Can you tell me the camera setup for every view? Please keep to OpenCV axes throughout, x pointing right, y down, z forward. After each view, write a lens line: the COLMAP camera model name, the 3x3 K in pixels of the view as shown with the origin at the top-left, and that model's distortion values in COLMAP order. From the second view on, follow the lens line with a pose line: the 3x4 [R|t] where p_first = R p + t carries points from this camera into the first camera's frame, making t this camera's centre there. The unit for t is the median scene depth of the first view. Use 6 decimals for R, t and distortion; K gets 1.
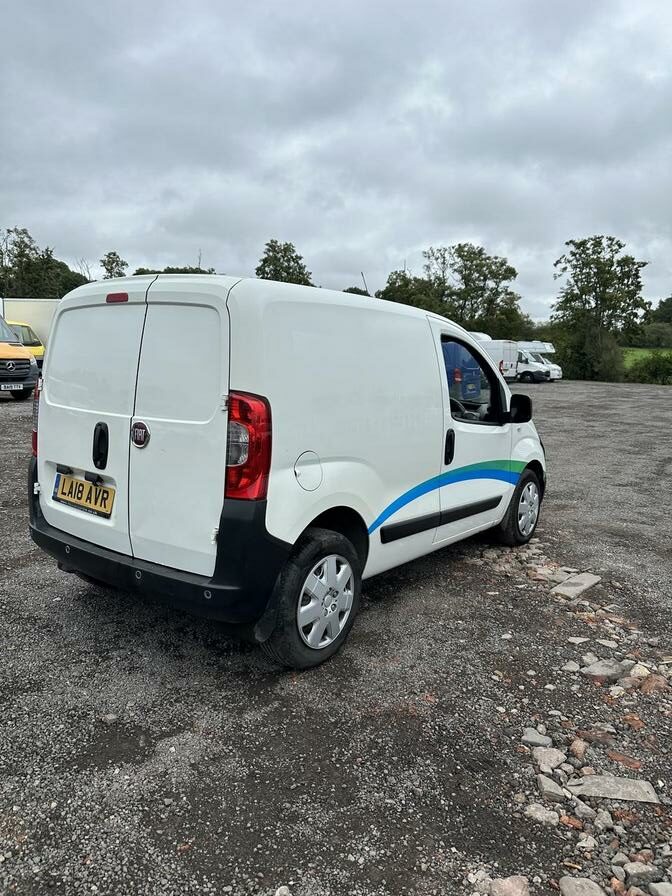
lens RADIAL K [[627.3, 0, 339.1], [0, 627.3, 456.0], [0, 0, 1]] dist [0.041547, -0.050872]
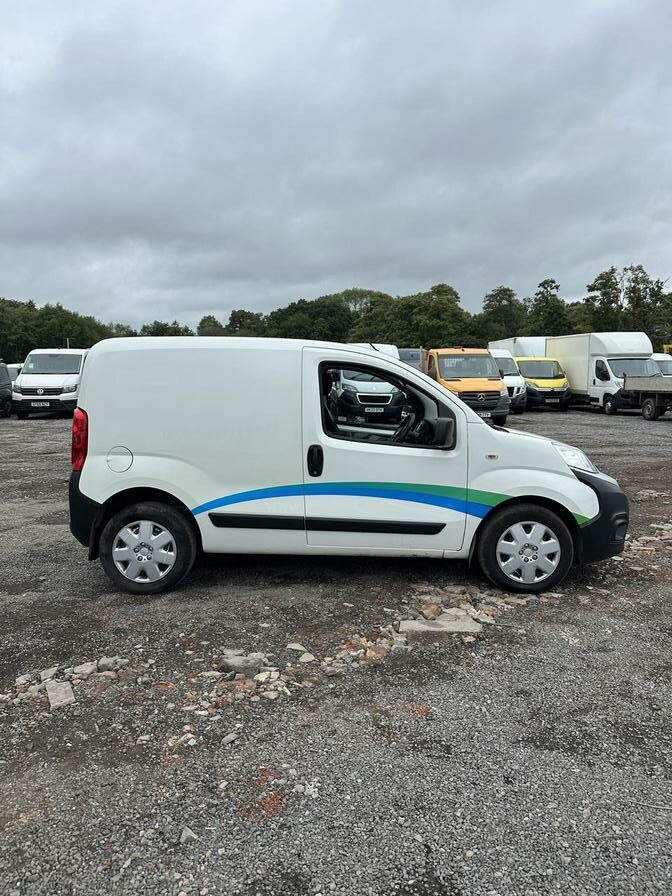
lens RADIAL K [[627.3, 0, 334.9], [0, 627.3, 450.3], [0, 0, 1]] dist [0.041547, -0.050872]
pose [[0.598609, 0.052739, -0.799303, 1.191458], [-0.099413, 0.995007, -0.008799, -0.029409], [0.794849, 0.084728, 0.600863, 0.383776]]
